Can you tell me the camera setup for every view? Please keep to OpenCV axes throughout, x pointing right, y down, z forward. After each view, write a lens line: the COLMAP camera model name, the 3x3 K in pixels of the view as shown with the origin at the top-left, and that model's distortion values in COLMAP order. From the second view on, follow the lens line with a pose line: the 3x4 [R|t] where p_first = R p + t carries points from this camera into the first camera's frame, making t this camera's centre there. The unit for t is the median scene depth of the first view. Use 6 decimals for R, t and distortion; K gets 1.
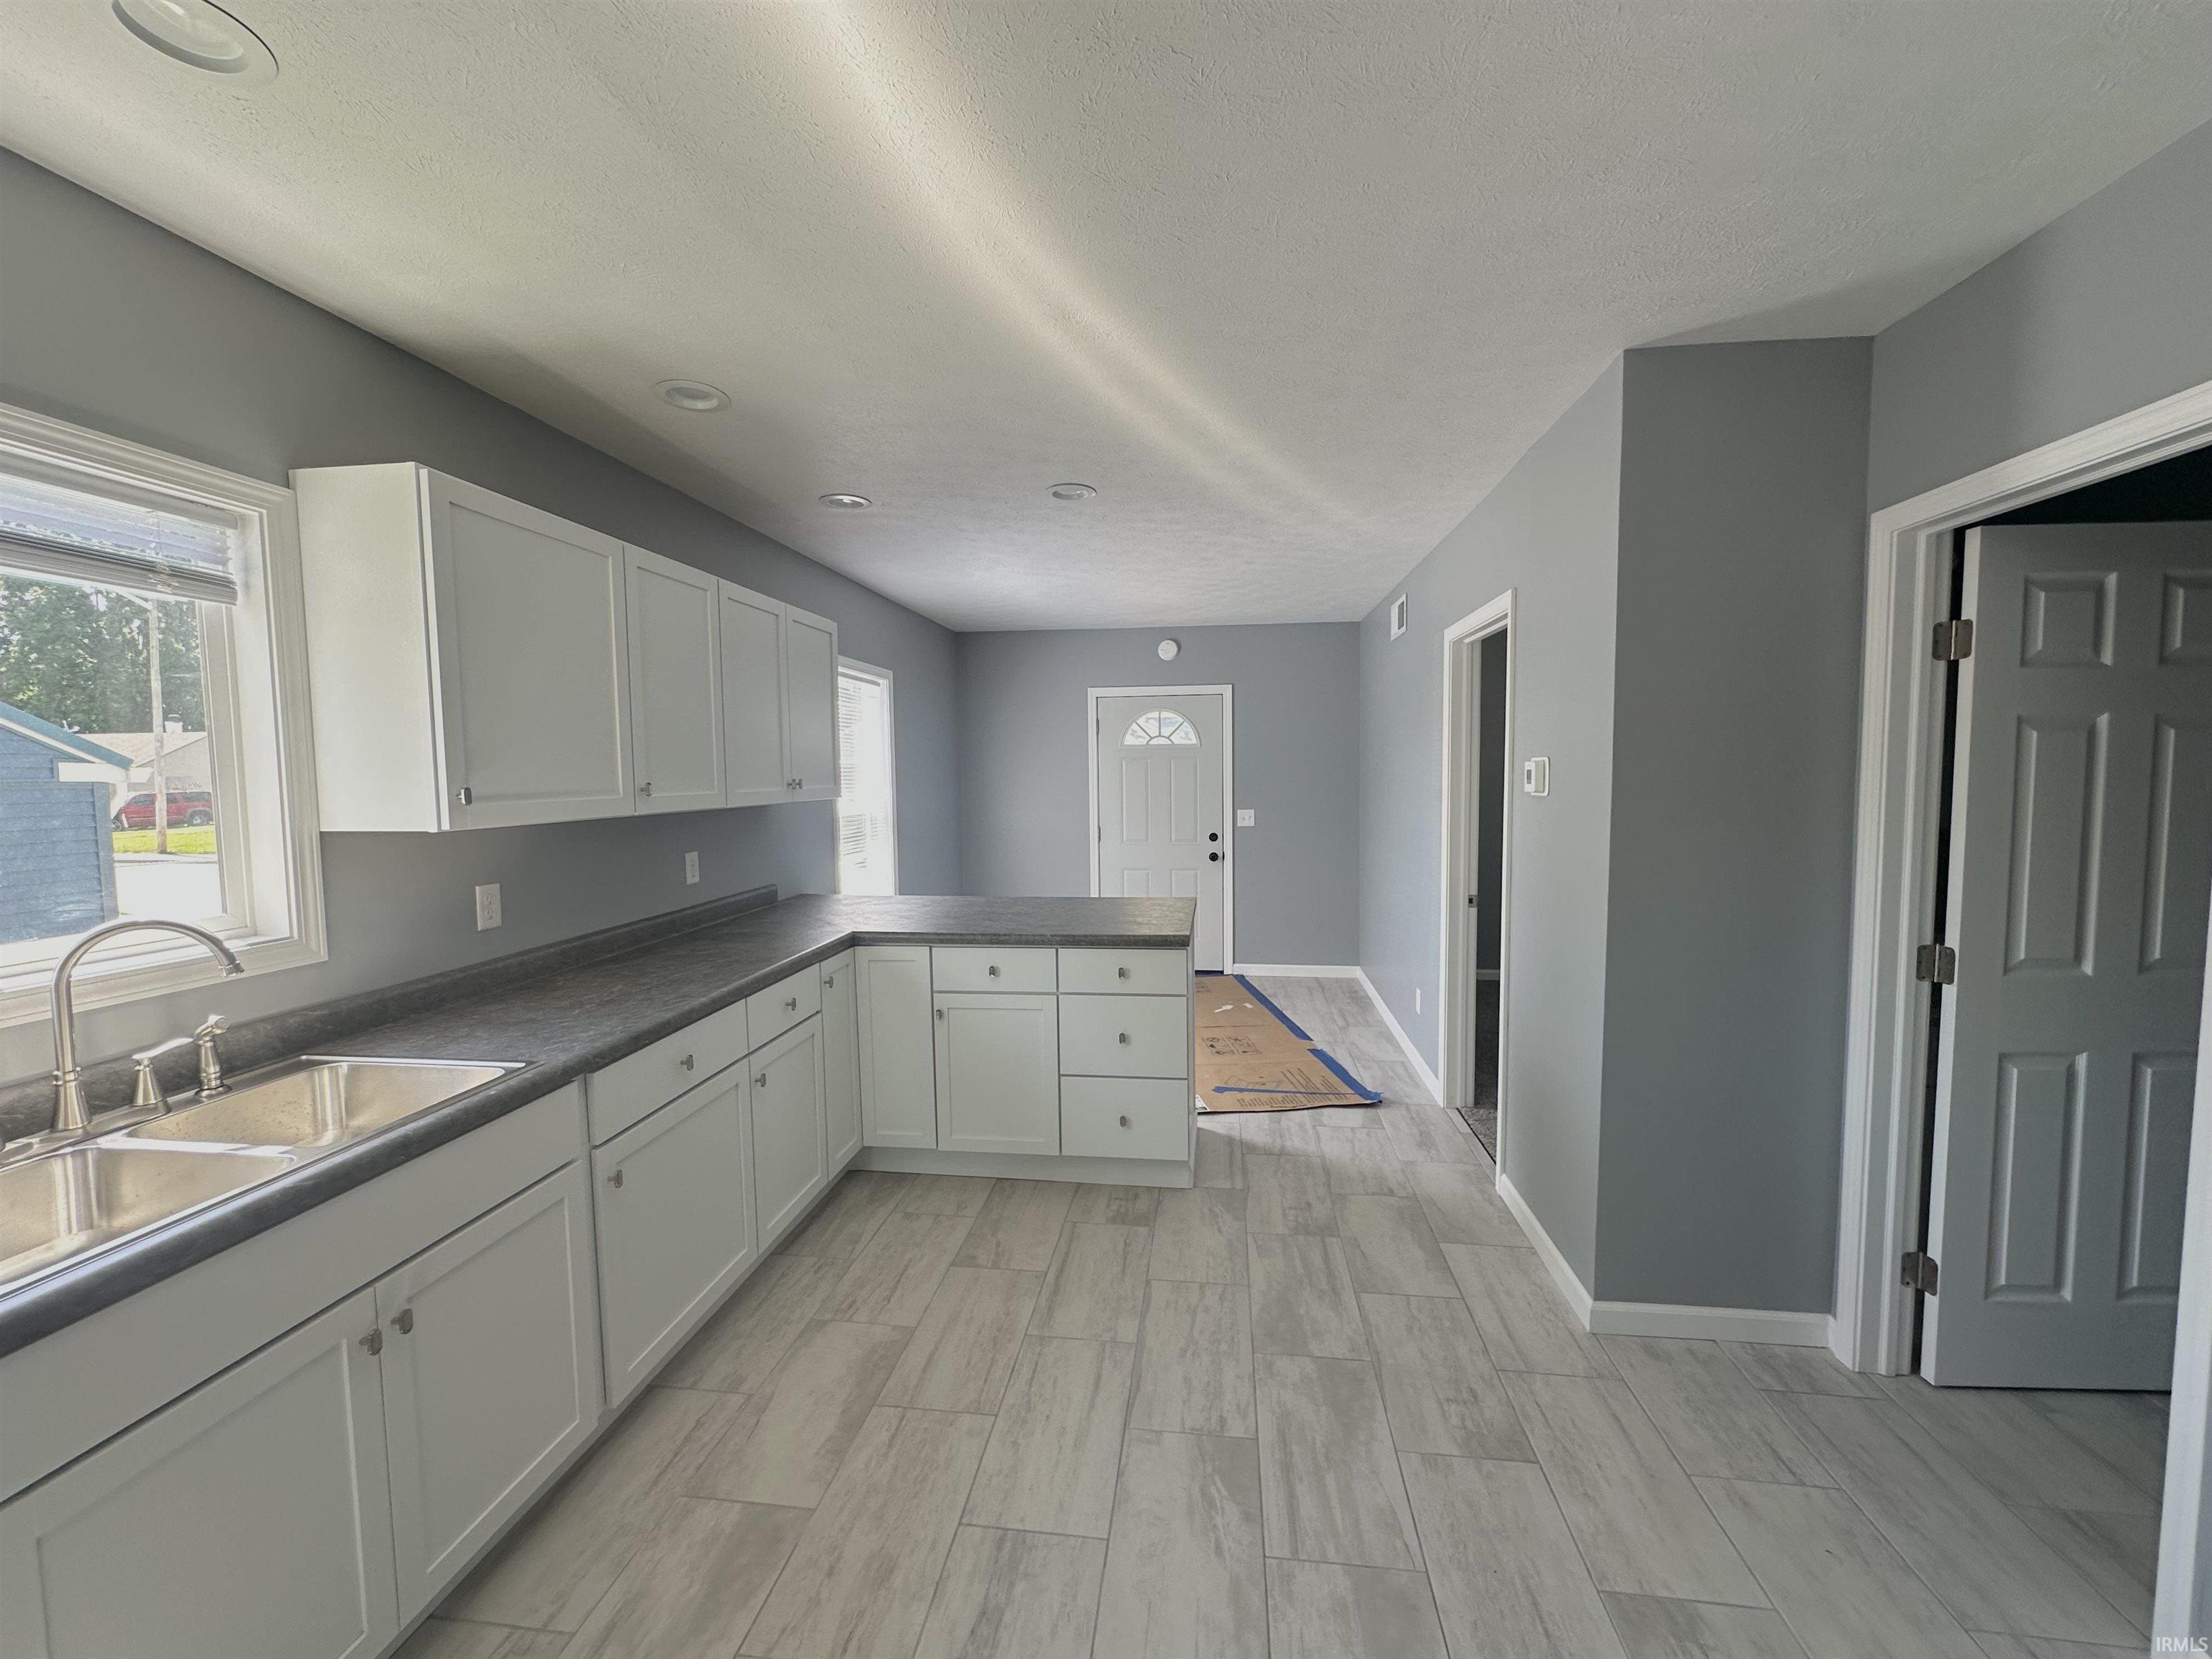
lens RADIAL K [[884.5, 0, 1106.8], [0, 884.5, 829.0], [0, 0, 1]] dist [-0.001997, 0.001173]
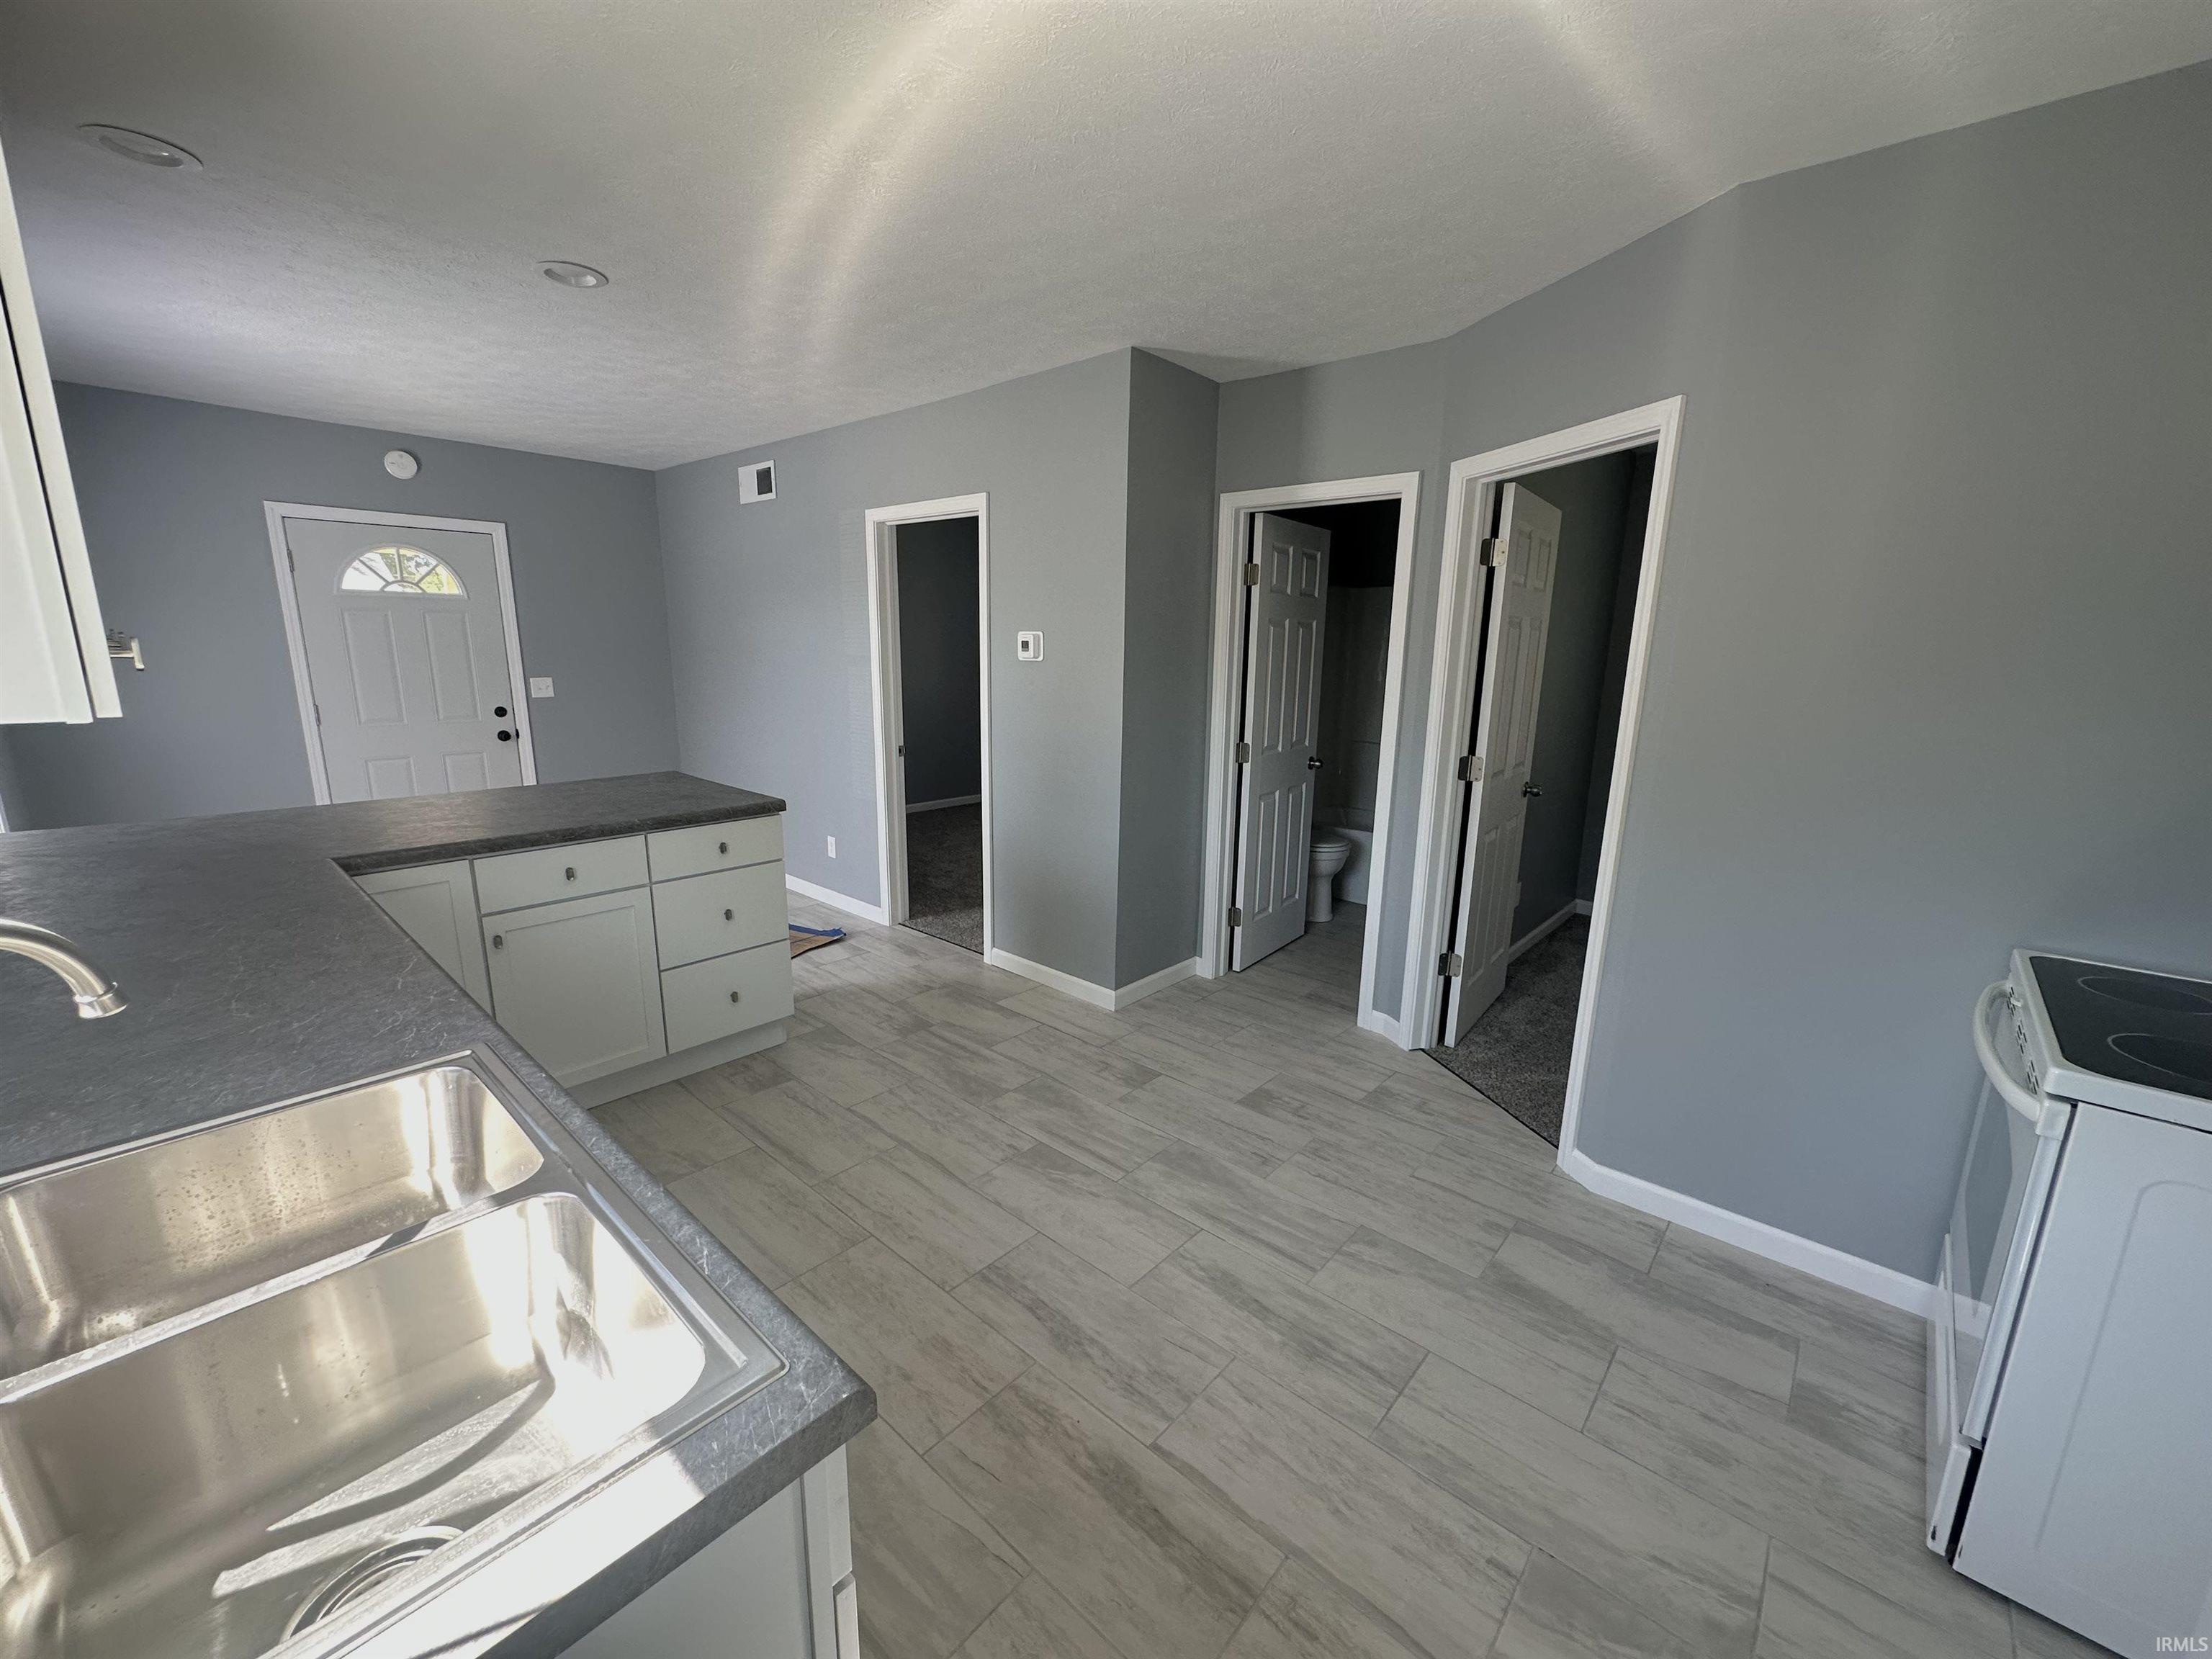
lens RADIAL K [[884.5, 0, 1108.4], [0, 884.5, 825.3], [0, 0, 1]] dist [-0.001997, 0.001173]
pose [[0.563587, -0.148332, 0.812630, -0.676997], [0.030092, 0.986780, 0.159250, -0.001600], [-0.825509, -0.065298, 0.560599, 0.157047]]
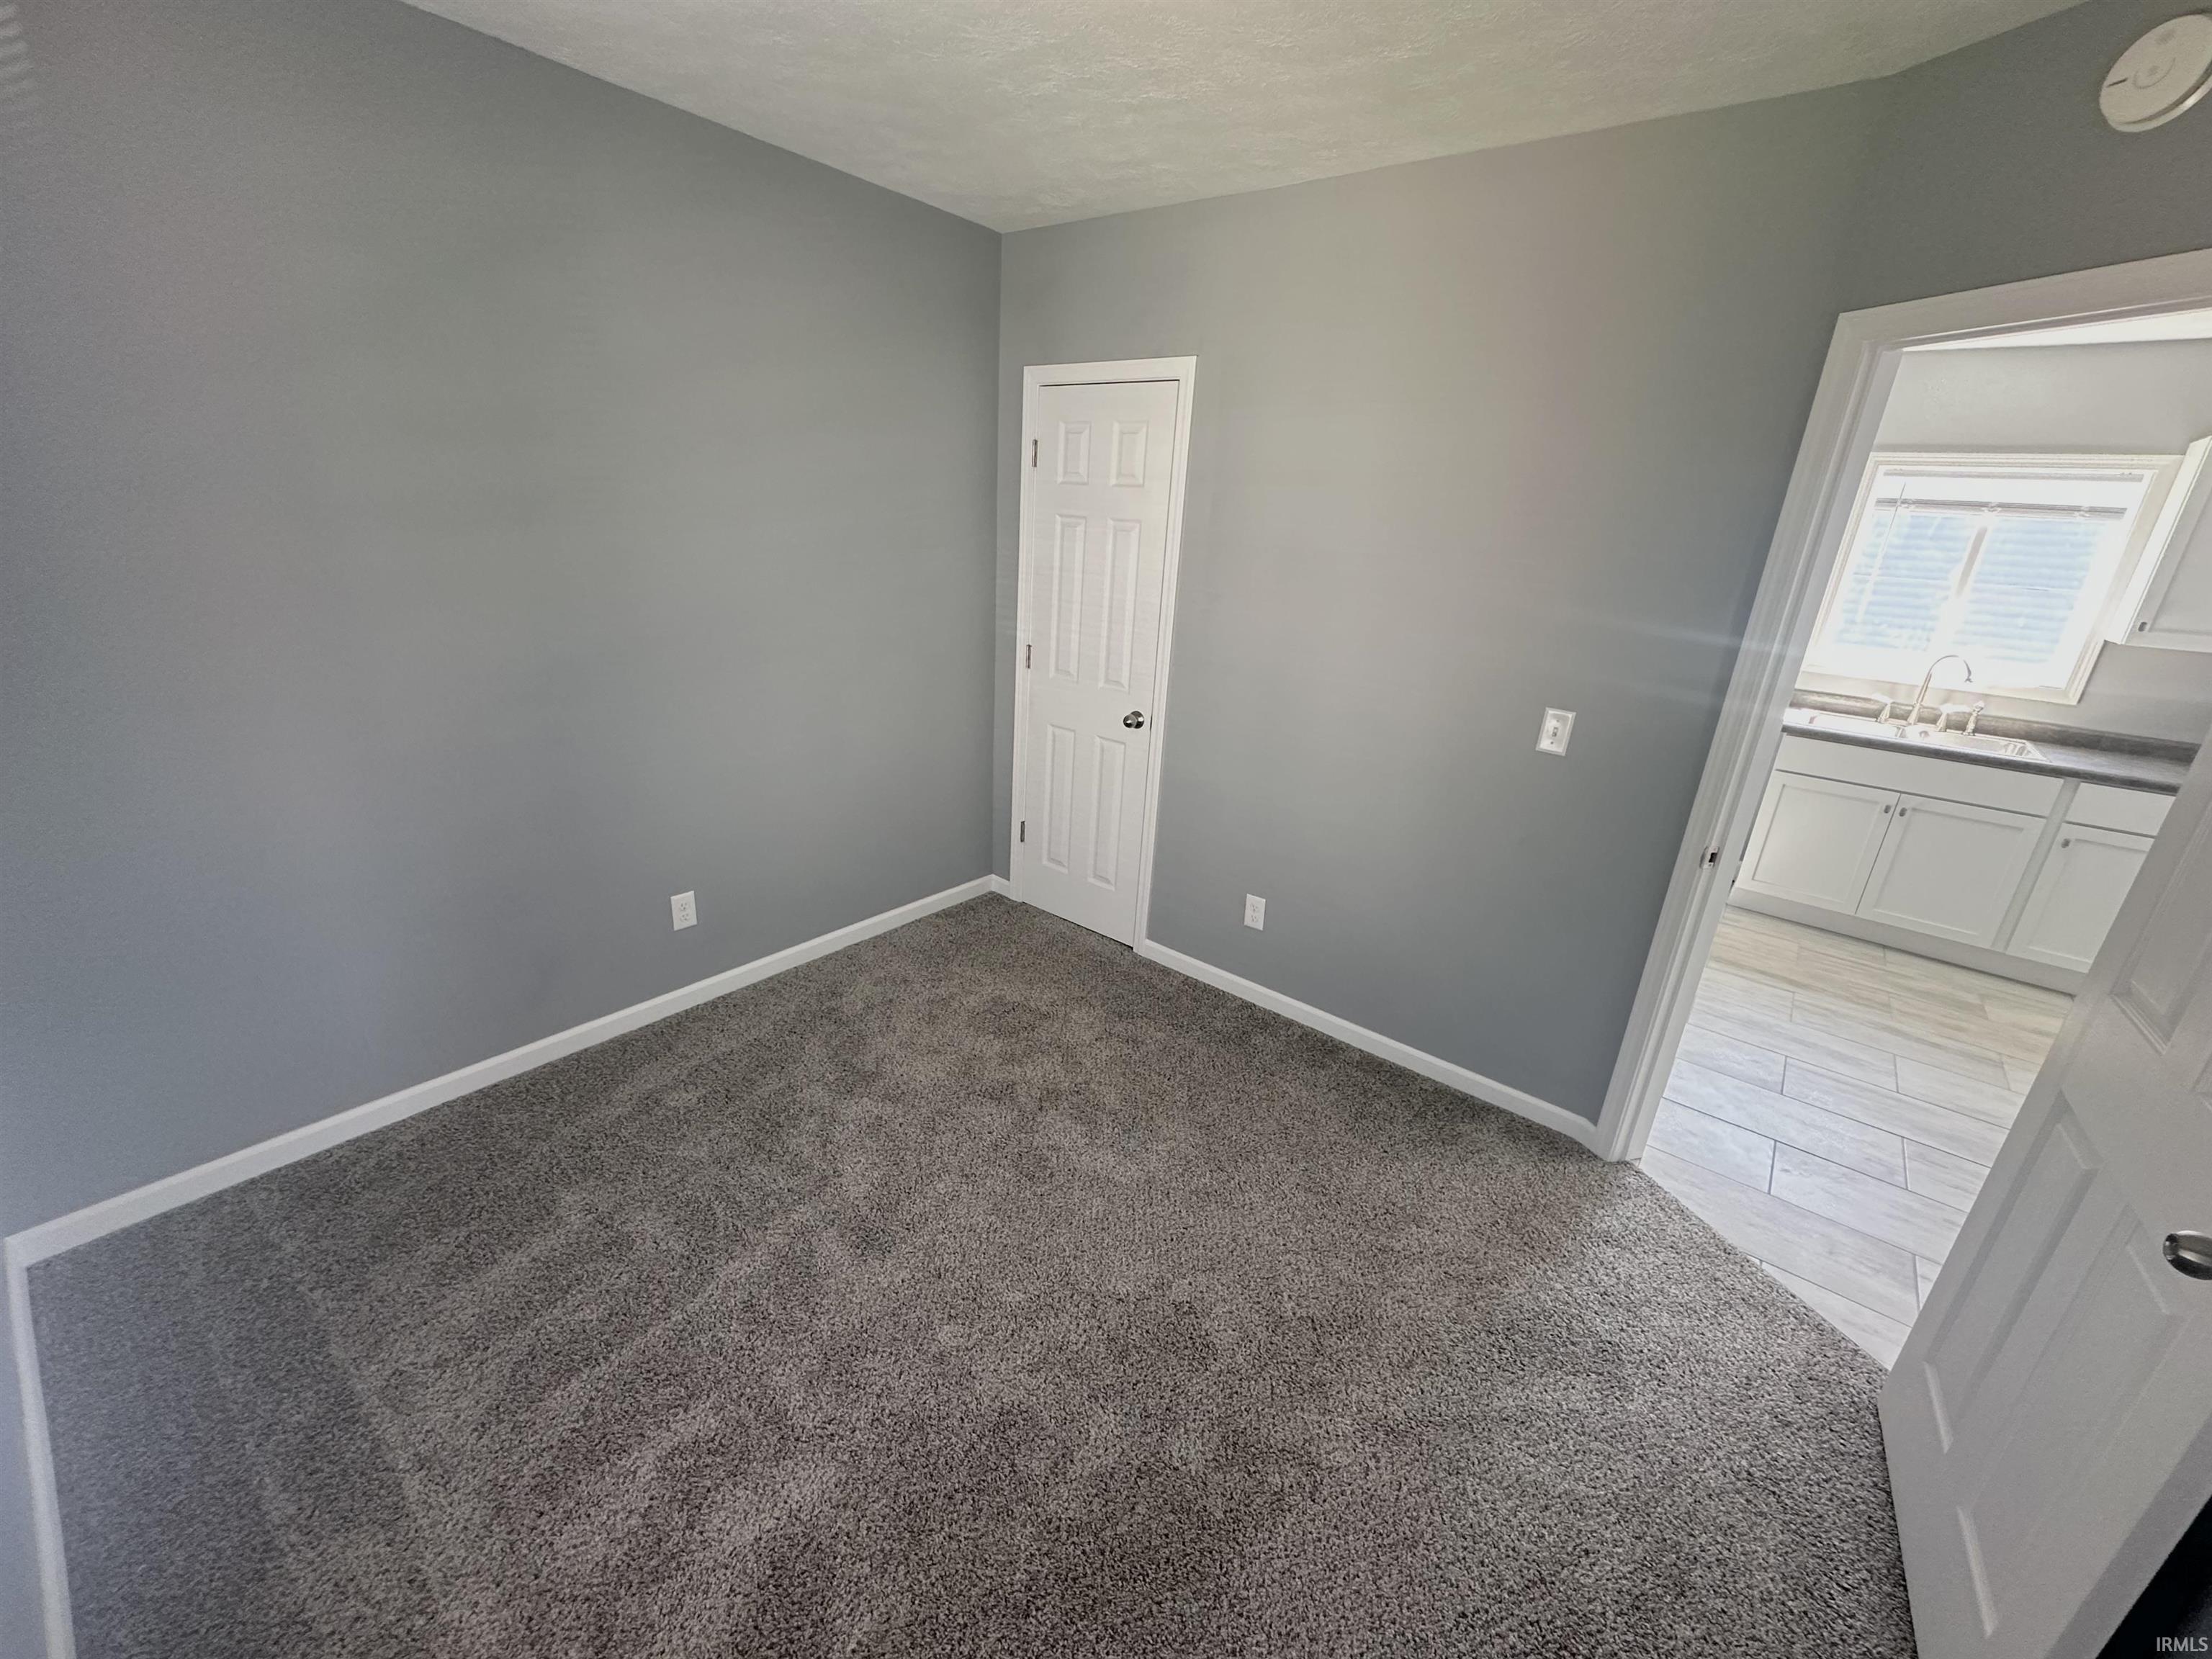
lens RADIAL K [[884.5, 0, 1120.5], [0, 884.5, 834.2], [0, 0, 1]] dist [-0.001997, 0.001173]
pose [[-0.515576, 0.263237, -0.815406, 1.569203], [-0.117207, 0.921028, 0.371443, -0.058467], [0.848790, 0.287078, -0.444007, 0.115906]]
